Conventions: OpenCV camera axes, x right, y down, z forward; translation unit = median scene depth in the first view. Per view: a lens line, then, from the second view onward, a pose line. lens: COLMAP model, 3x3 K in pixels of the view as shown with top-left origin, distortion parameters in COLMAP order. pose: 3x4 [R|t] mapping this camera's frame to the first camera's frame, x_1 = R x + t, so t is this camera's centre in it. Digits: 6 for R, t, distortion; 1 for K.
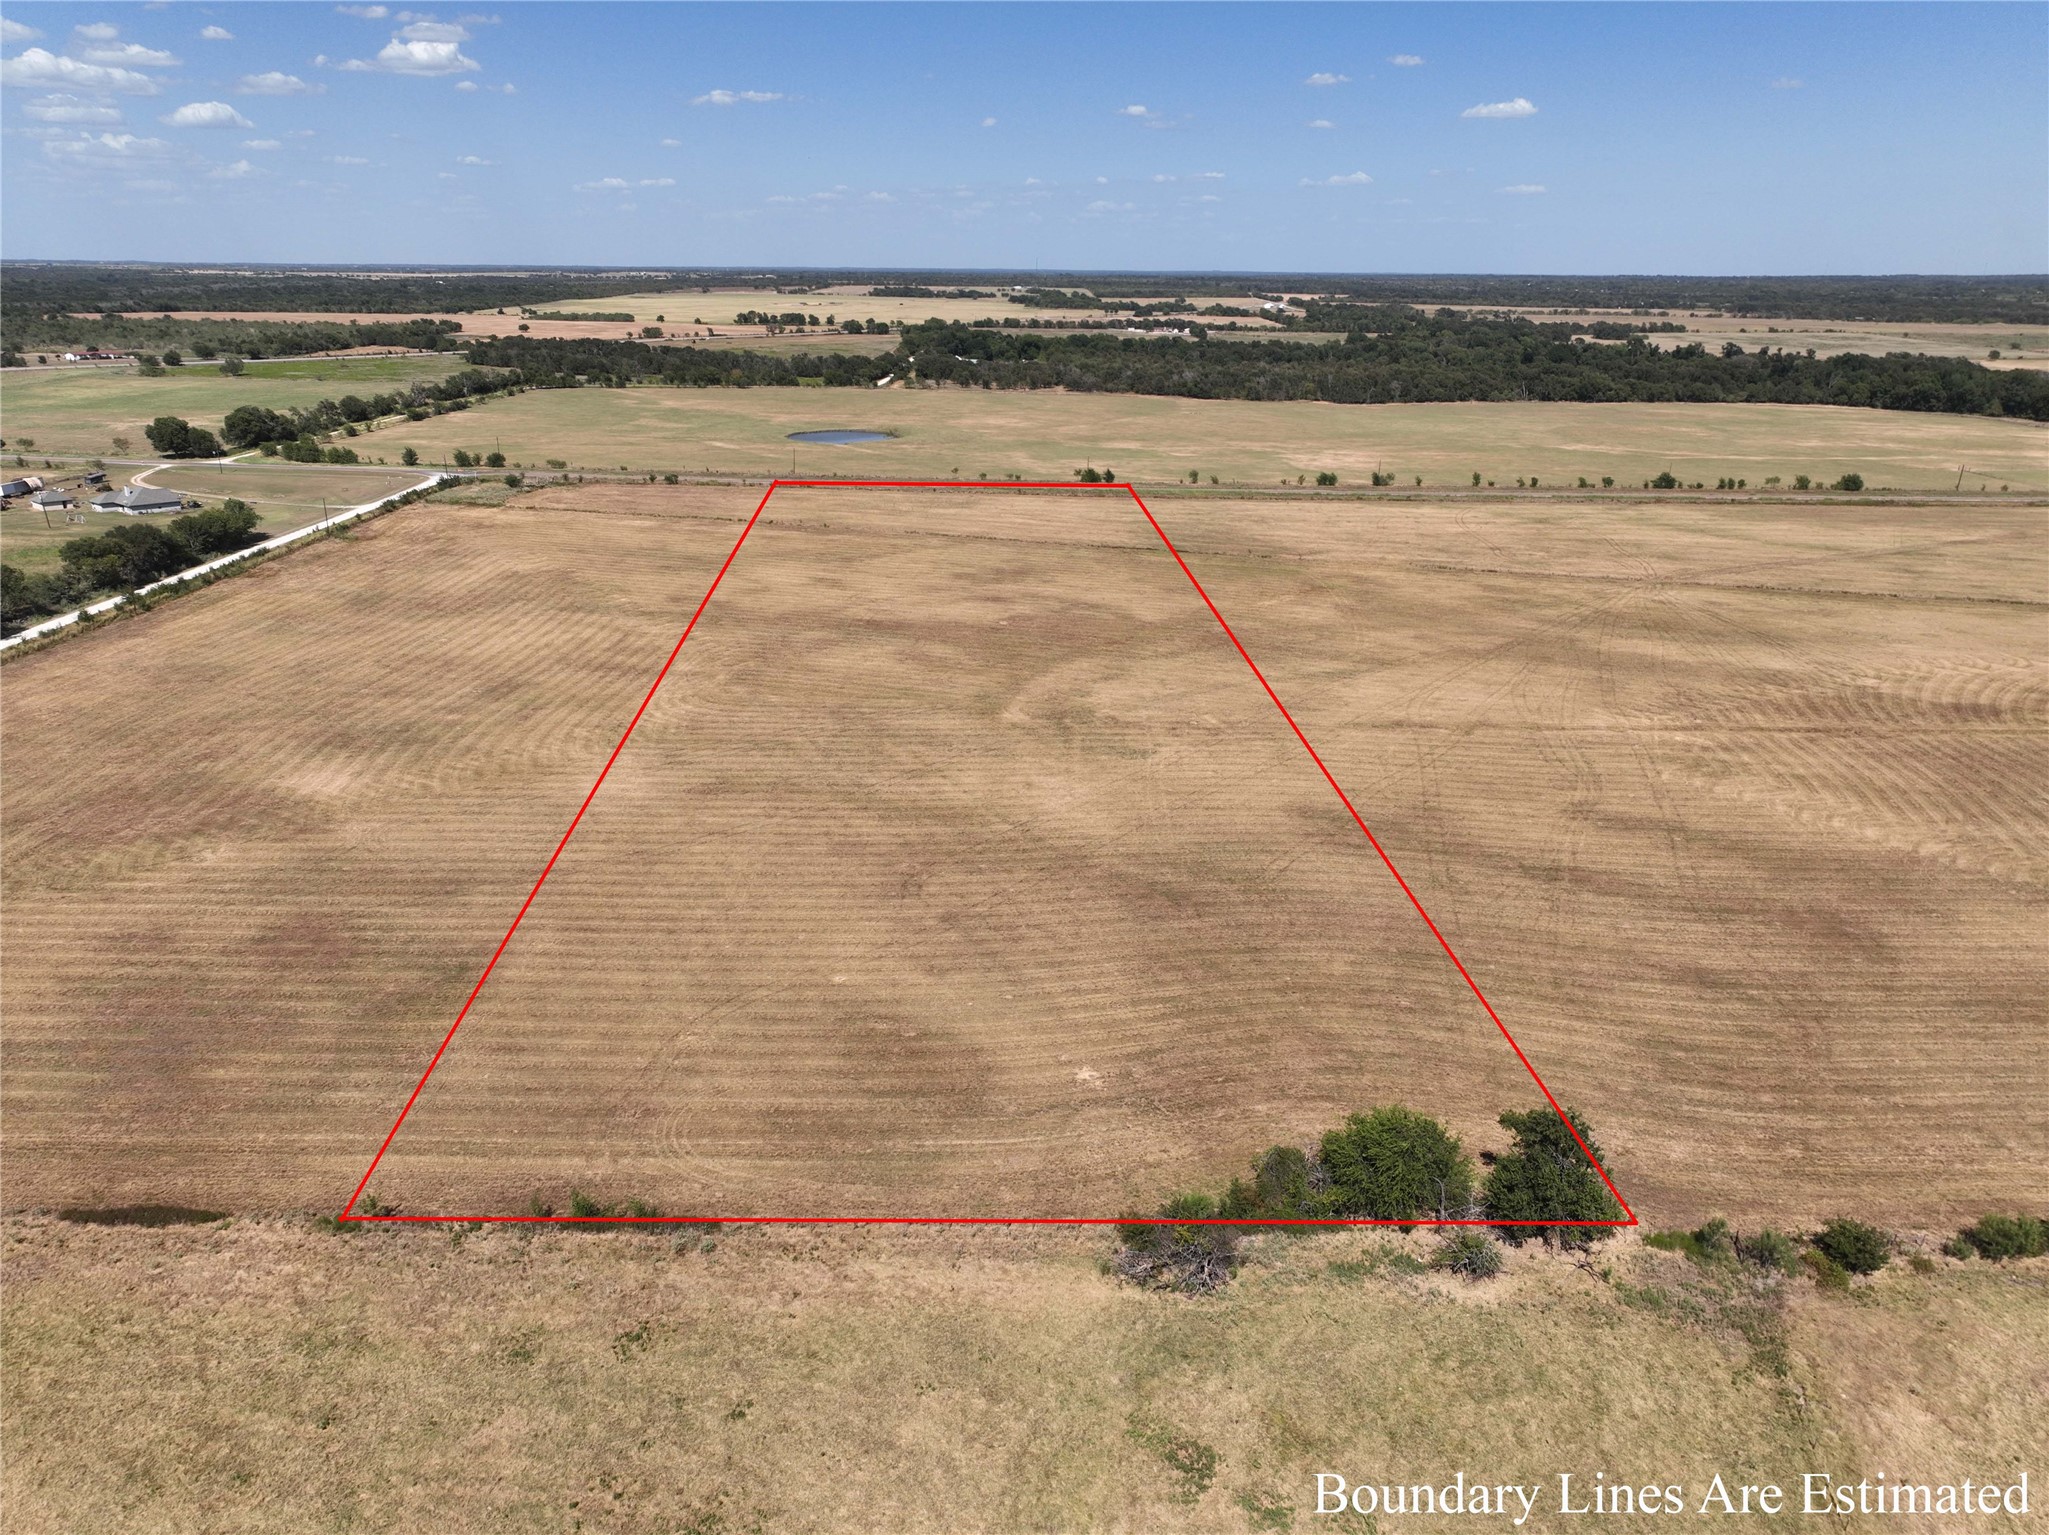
lens RADIAL K [[1424.6, 0, 1024.5], [0, 1424.6, 767.5], [0, 0, 1]] dist [0.000281, 0.017641]
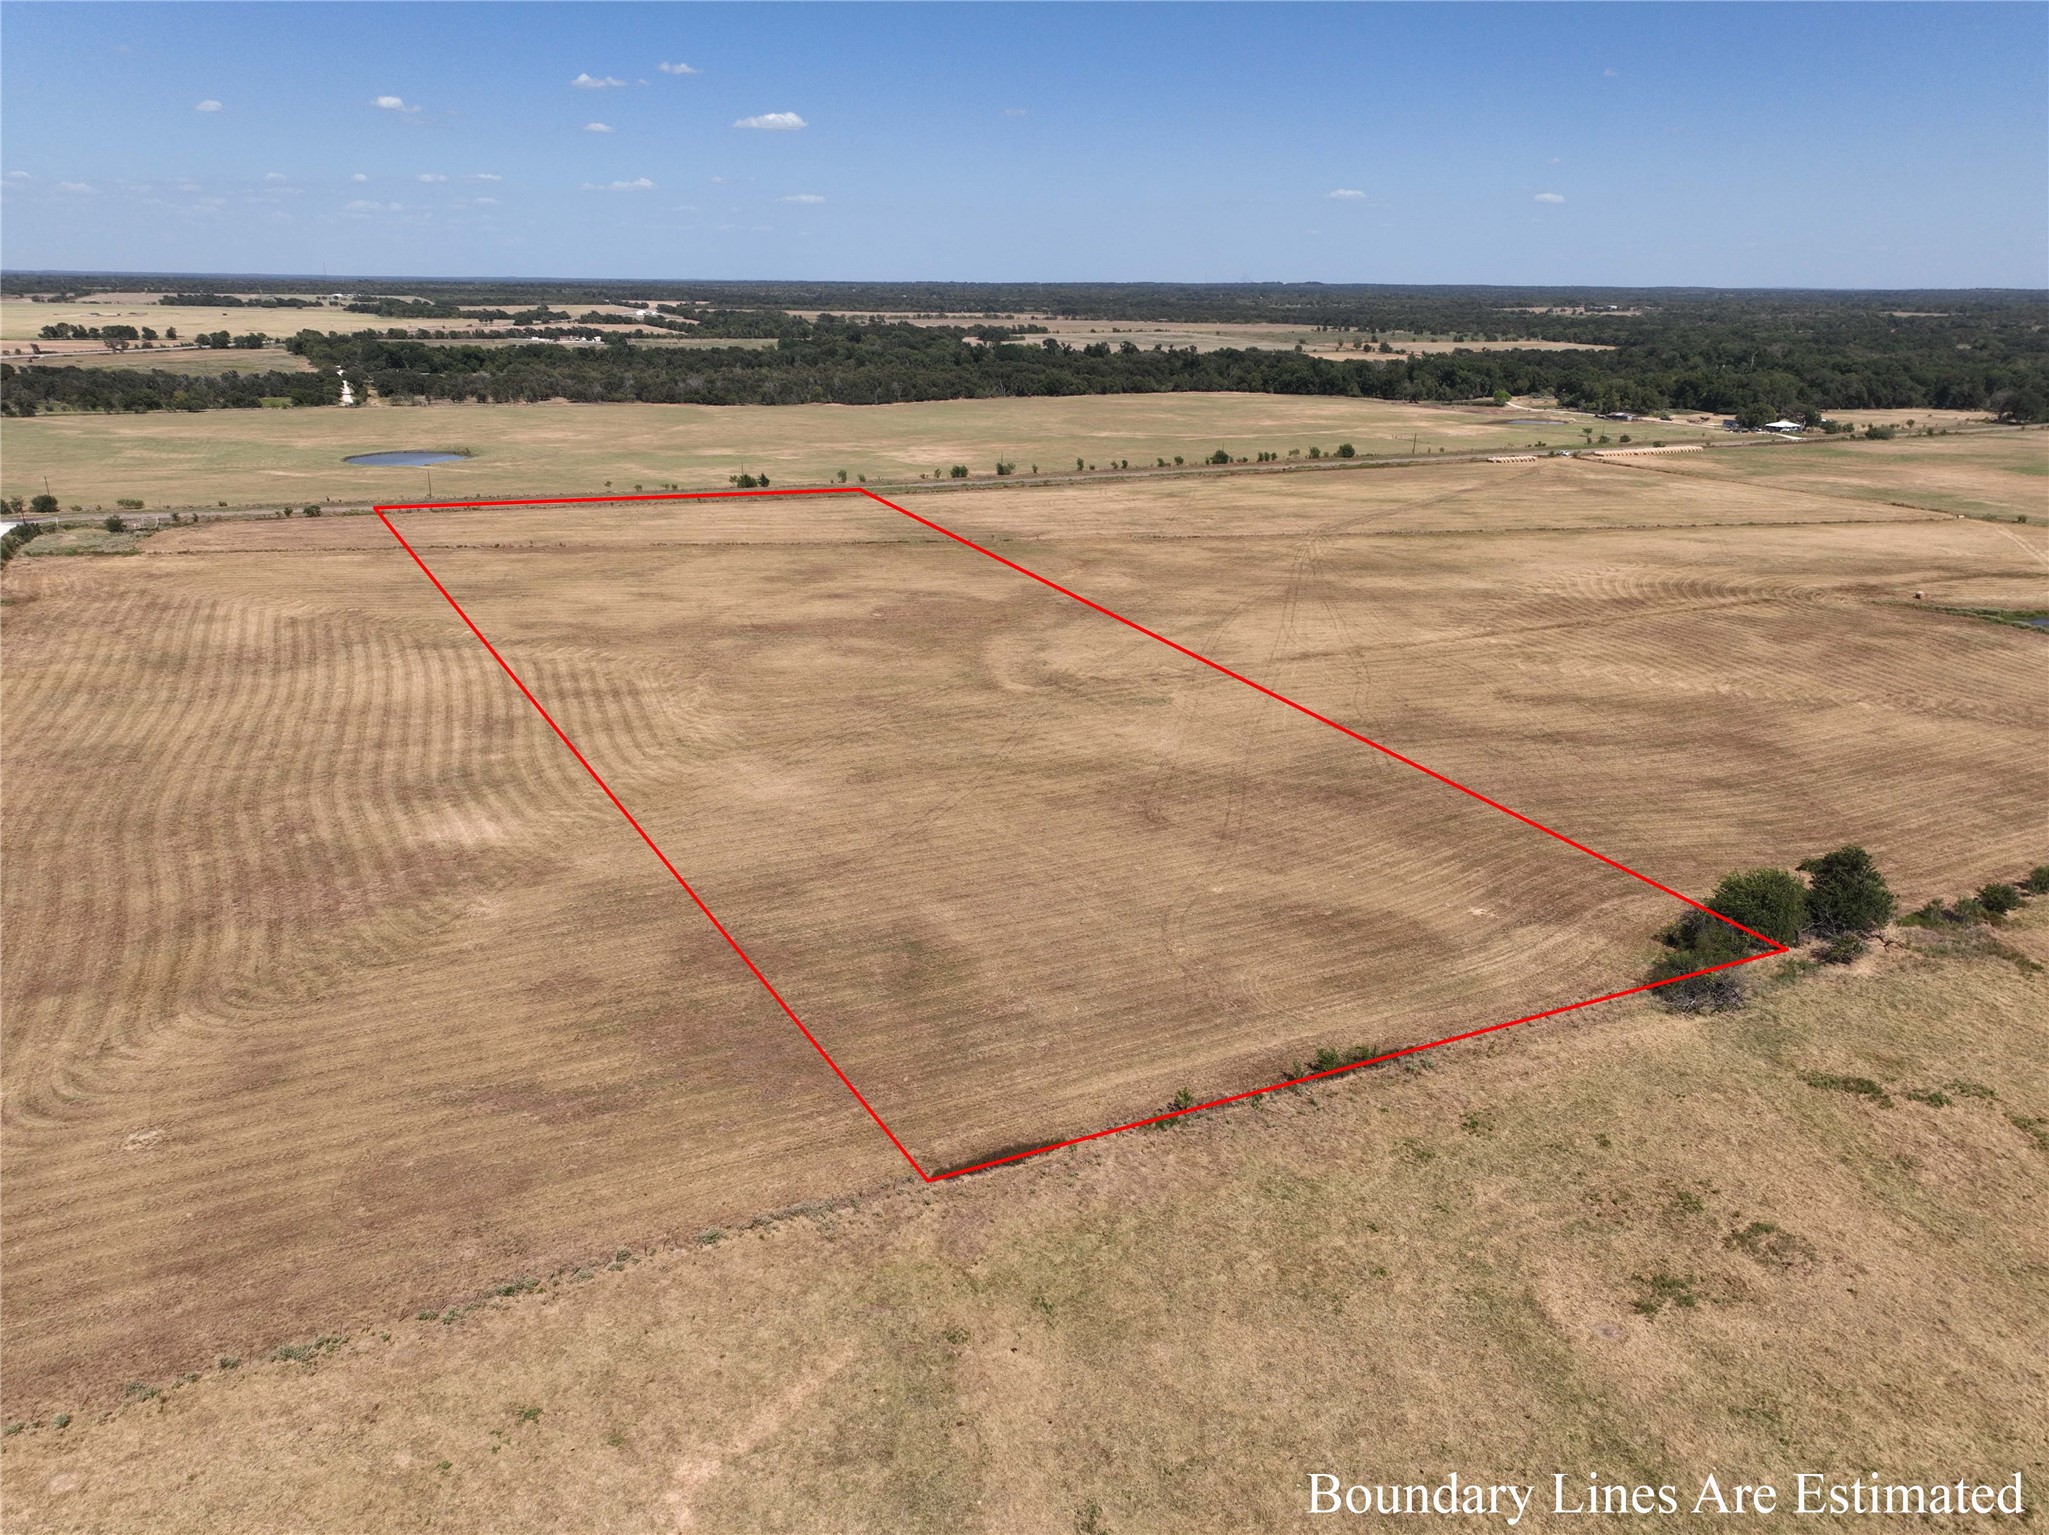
lens RADIAL K [[1424.6, 0, 1024.5], [0, 1424.6, 767.5], [0, 0, 1]] dist [0.000281, 0.017641]
pose [[0.899202, -0.142487, 0.413682, -0.133473], [0.144144, 0.989178, 0.027389, -0.001082], [-0.413108, 0.035001, 0.910009, -0.000687]]
